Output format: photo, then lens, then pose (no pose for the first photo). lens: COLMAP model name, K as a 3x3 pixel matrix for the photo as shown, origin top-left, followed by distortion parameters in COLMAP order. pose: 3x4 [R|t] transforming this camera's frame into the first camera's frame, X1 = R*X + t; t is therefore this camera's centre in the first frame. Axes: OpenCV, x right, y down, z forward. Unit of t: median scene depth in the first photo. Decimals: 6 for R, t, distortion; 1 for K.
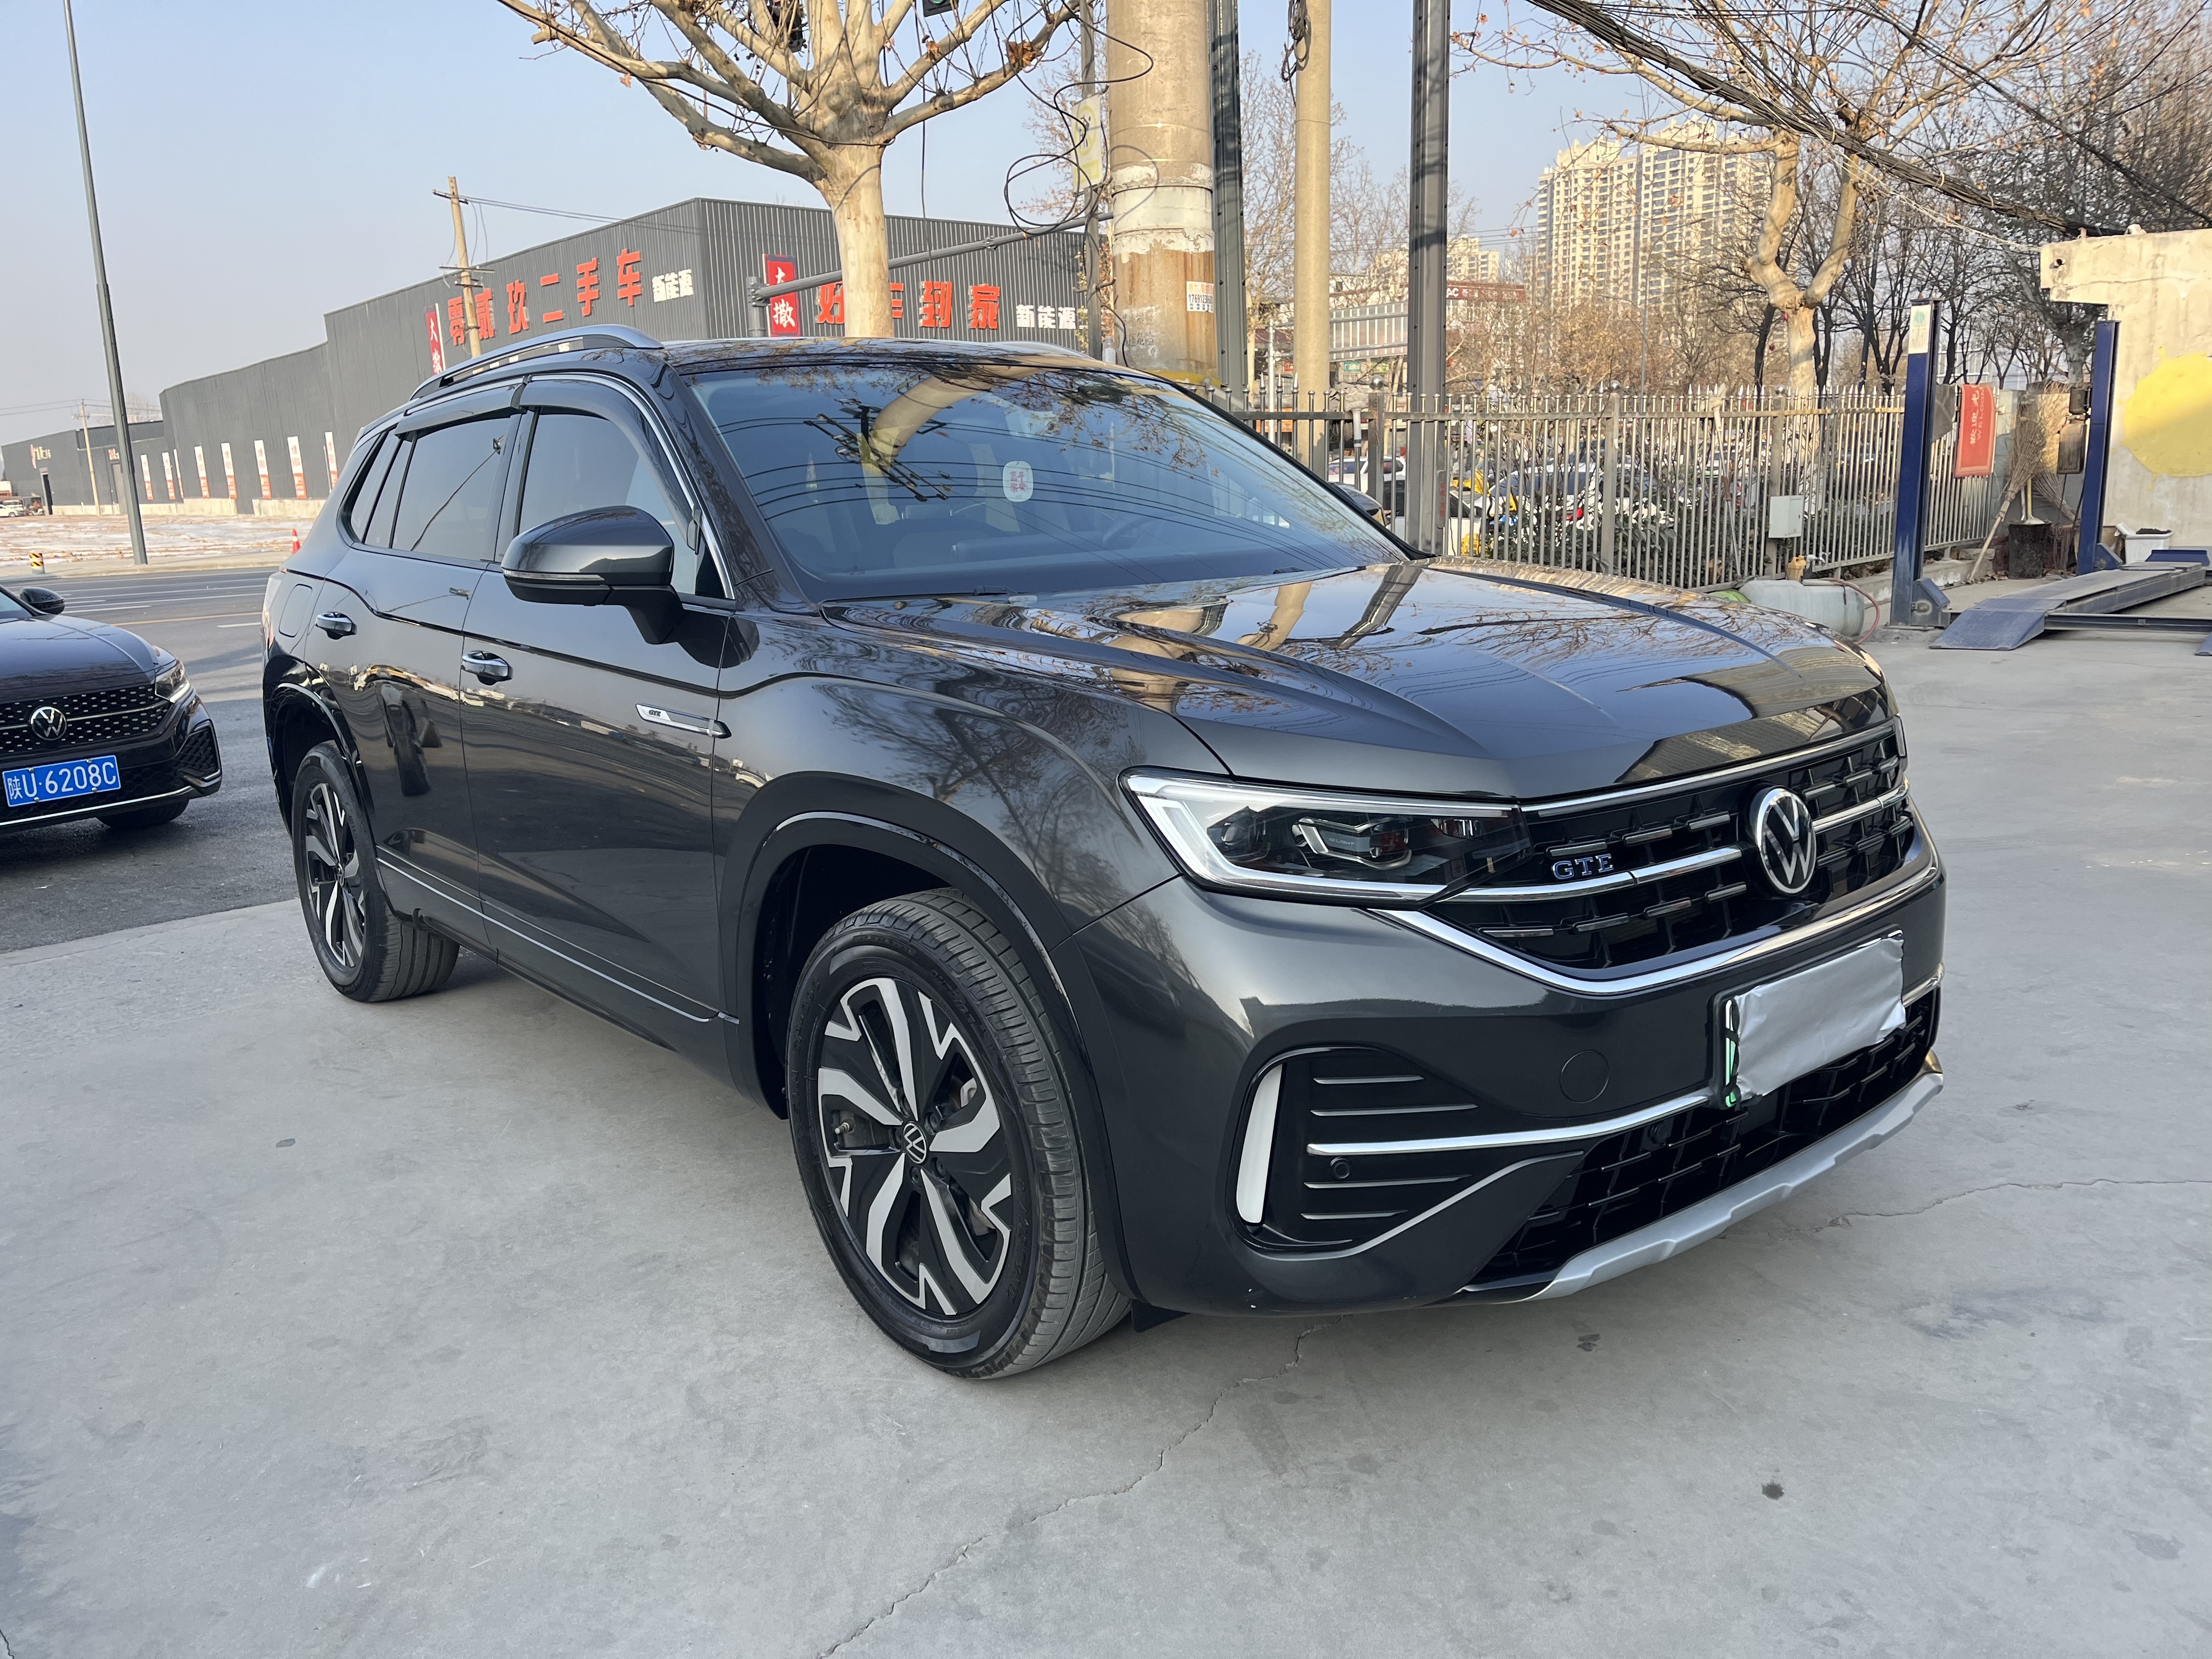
lens RADIAL K [[1694.4, 0, 1105.2], [0, 1694.4, 826.8], [0, 0, 1]] dist [0.088418, -0.115972]
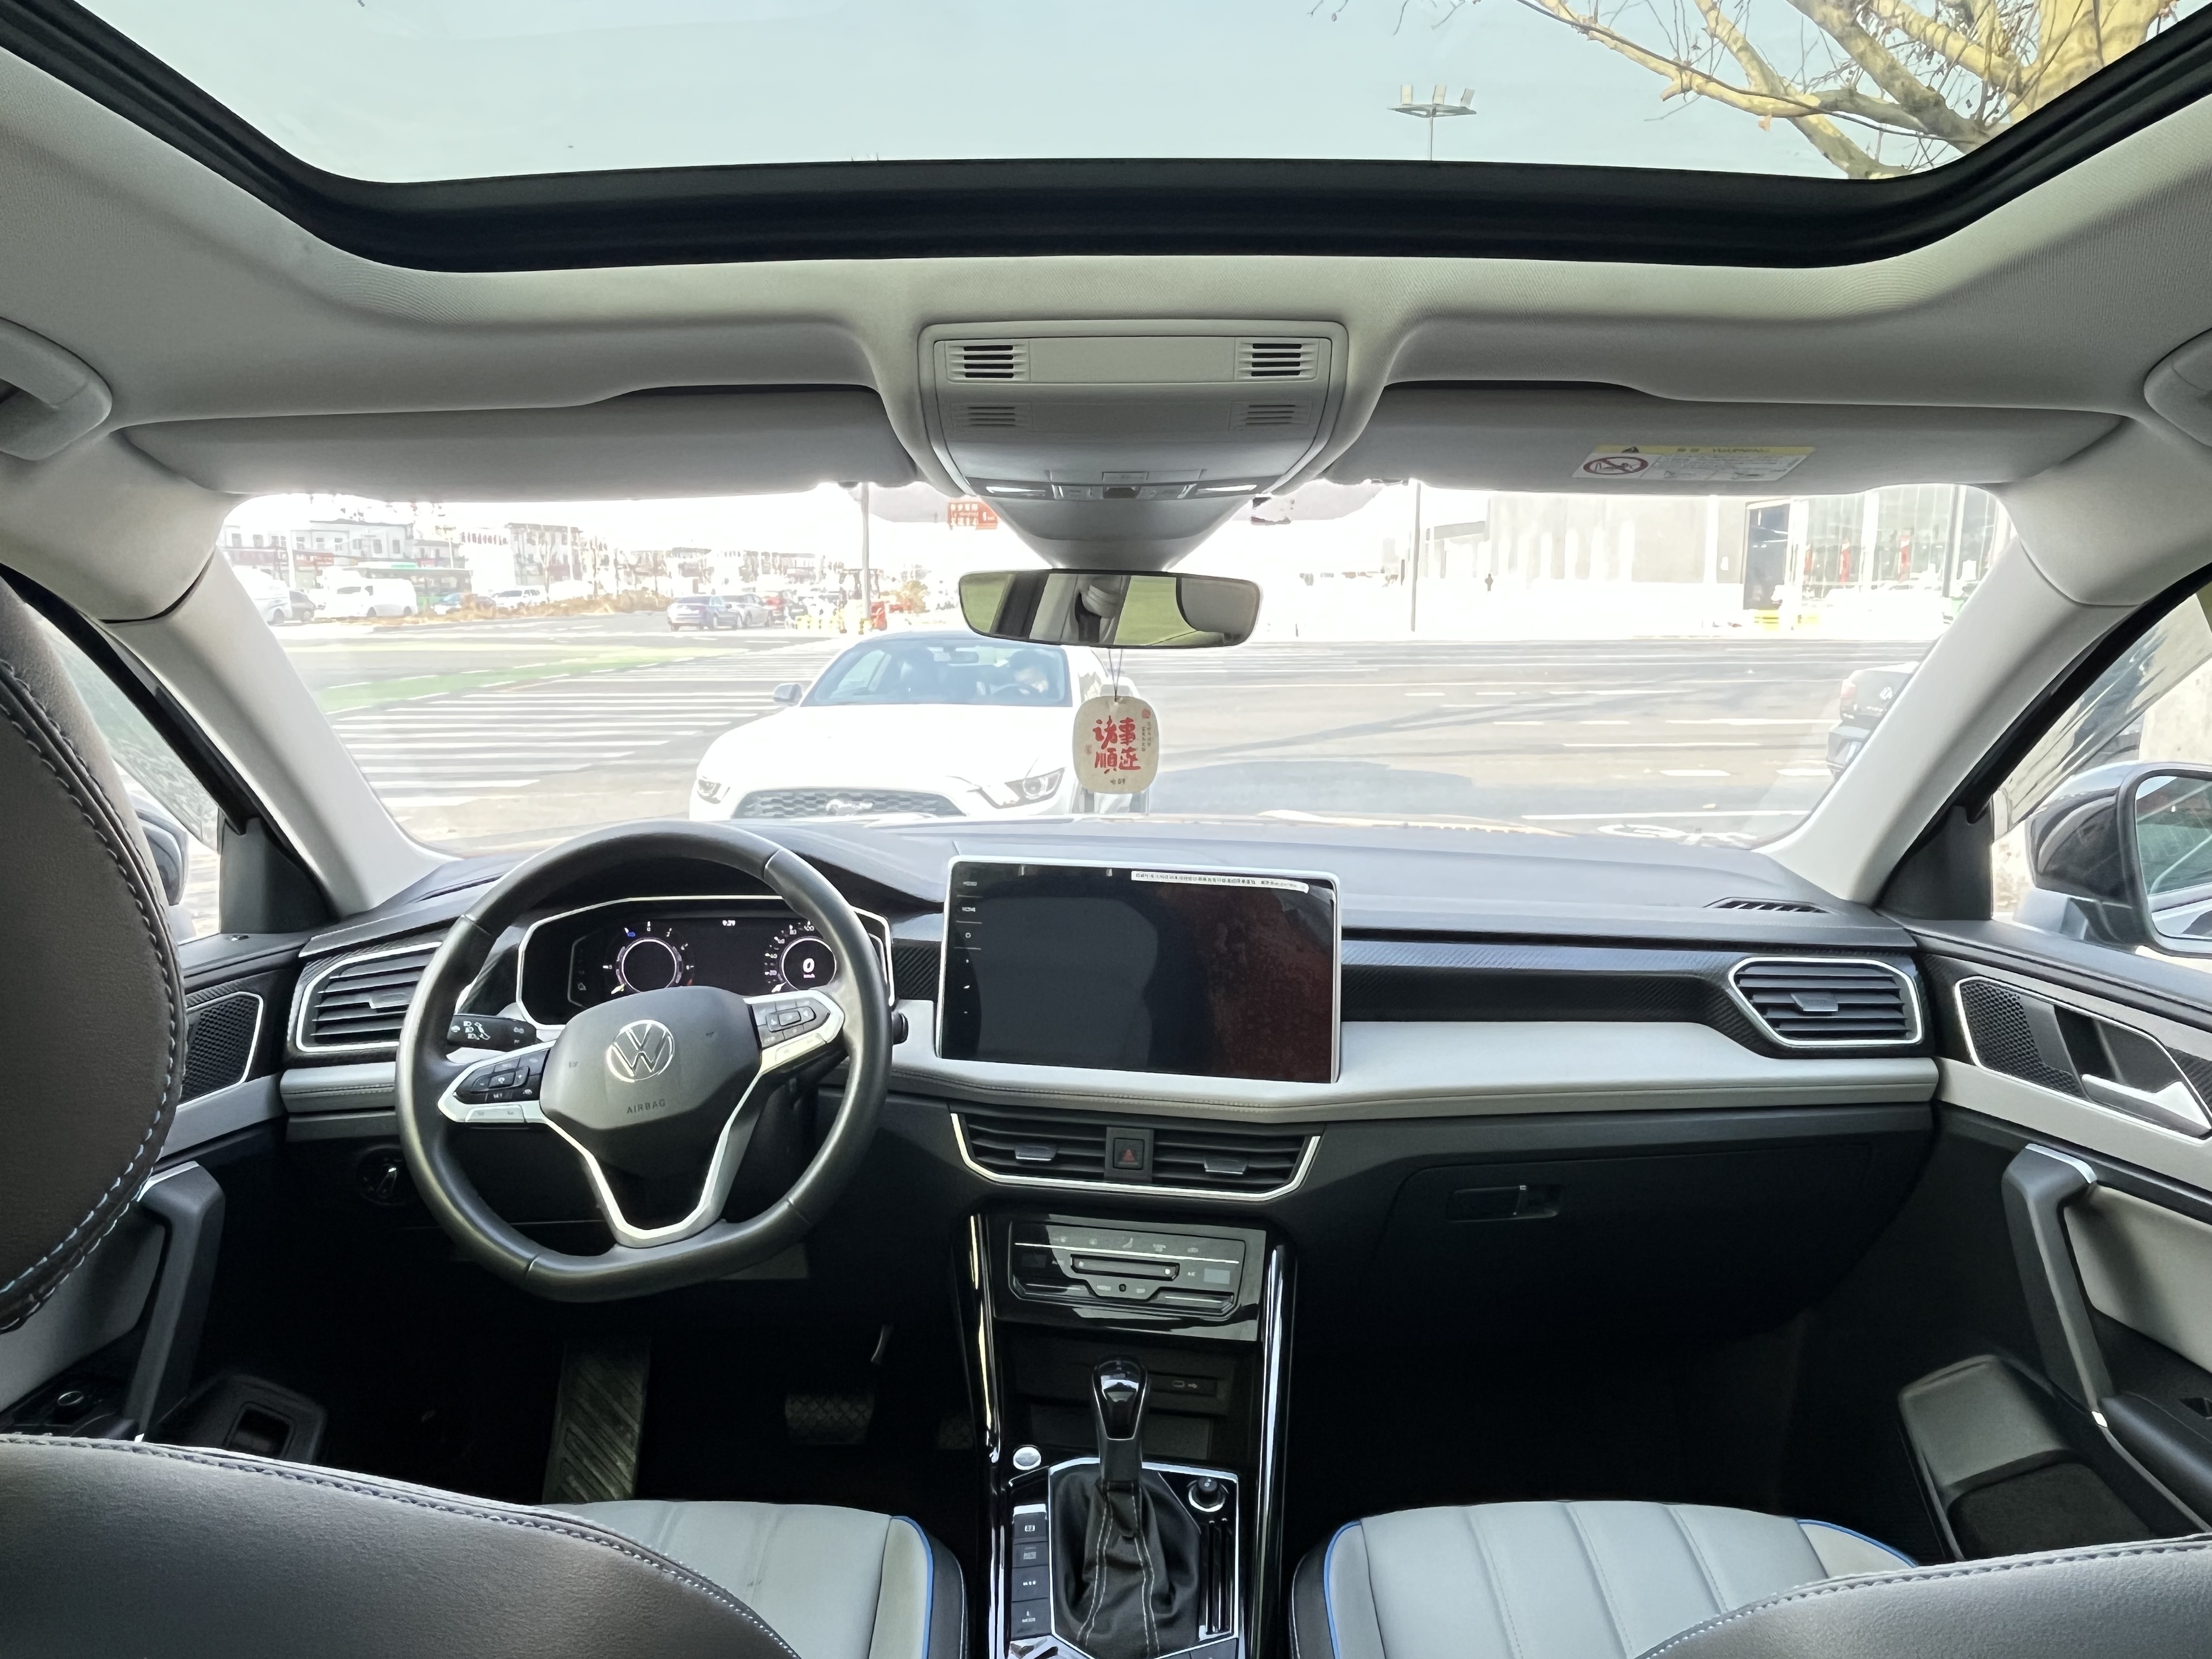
lens RADIAL K [[1410.5, 0, 1095.9], [0, 1410.5, 830.7], [0, 0, 1]] dist [-0.008751, 0.000939]
pose [[0.721465, 0.155031, -0.674873, 0.000201], [-0.165740, 0.984947, 0.049078, -0.087252], [0.672323, 0.076445, 0.736300, 0.356025]]
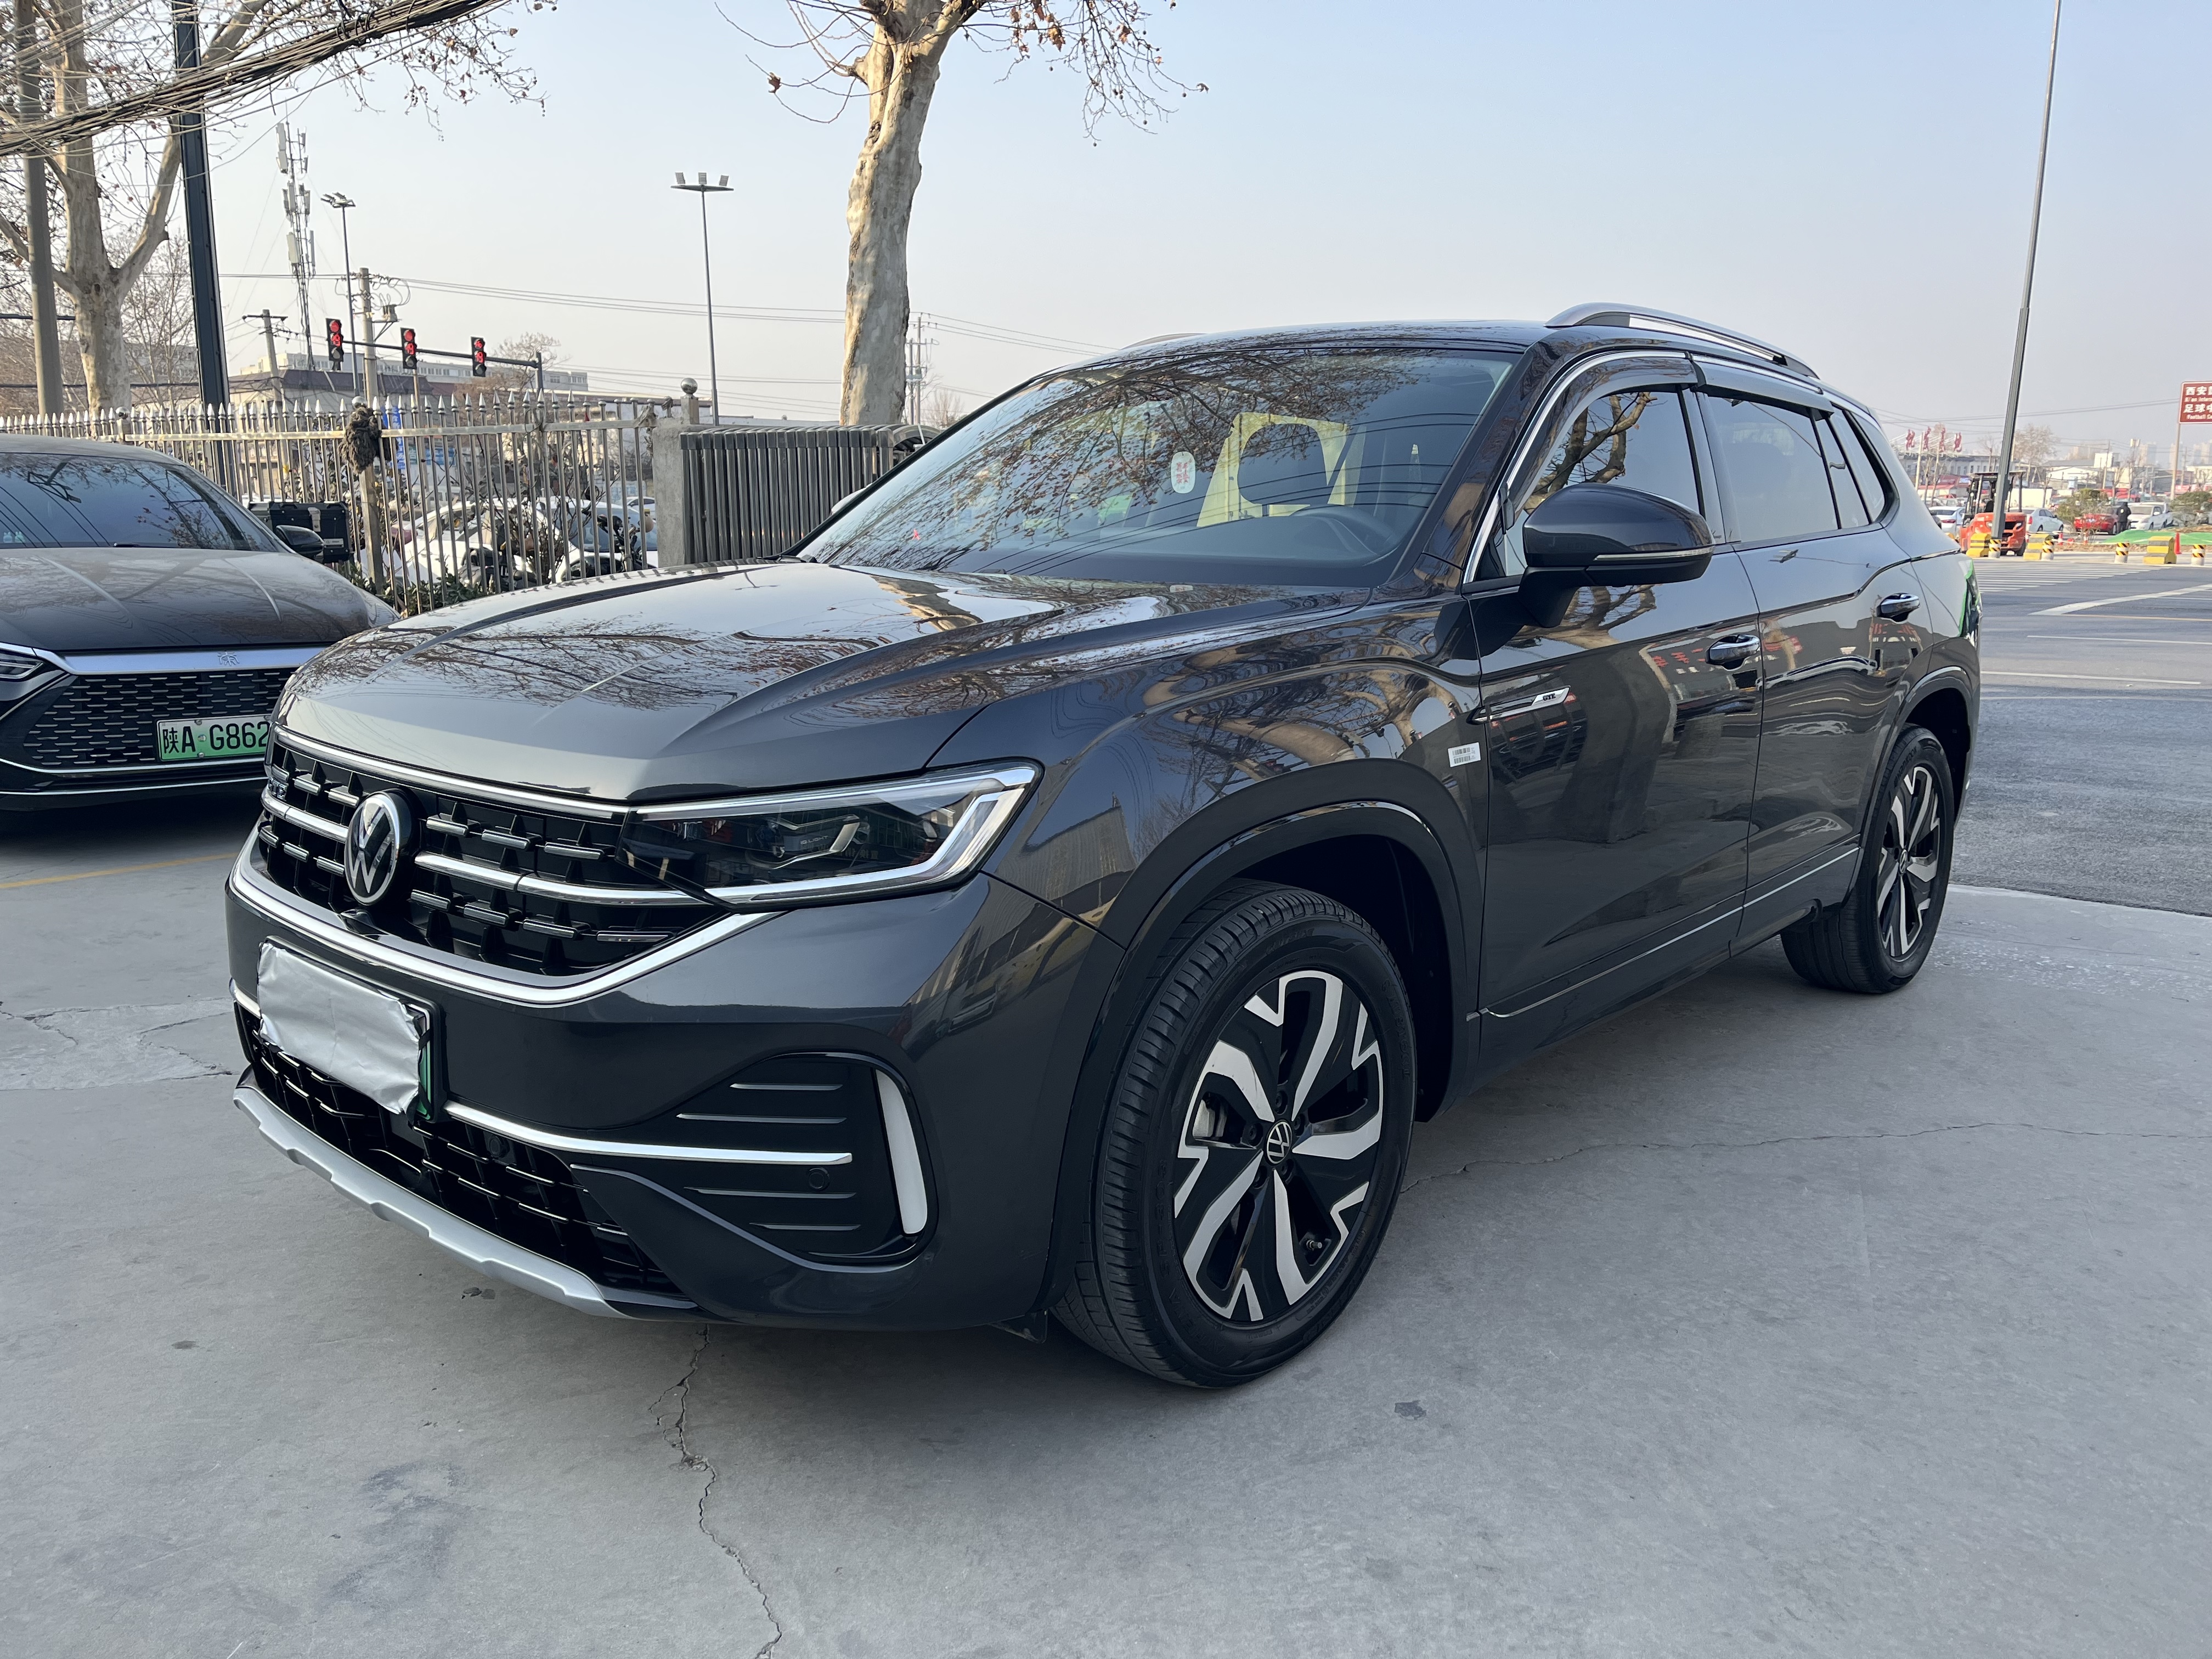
lens RADIAL K [[1694.4, 0, 1117.3], [0, 1694.4, 821.0], [0, 0, 1]] dist [0.088418, -0.115972]
pose [[0.127704, 0.221327, -0.966802, 0.395517], [-0.210279, 0.958665, 0.191689, -0.080457], [0.969265, 0.178819, 0.168965, 0.353046]]
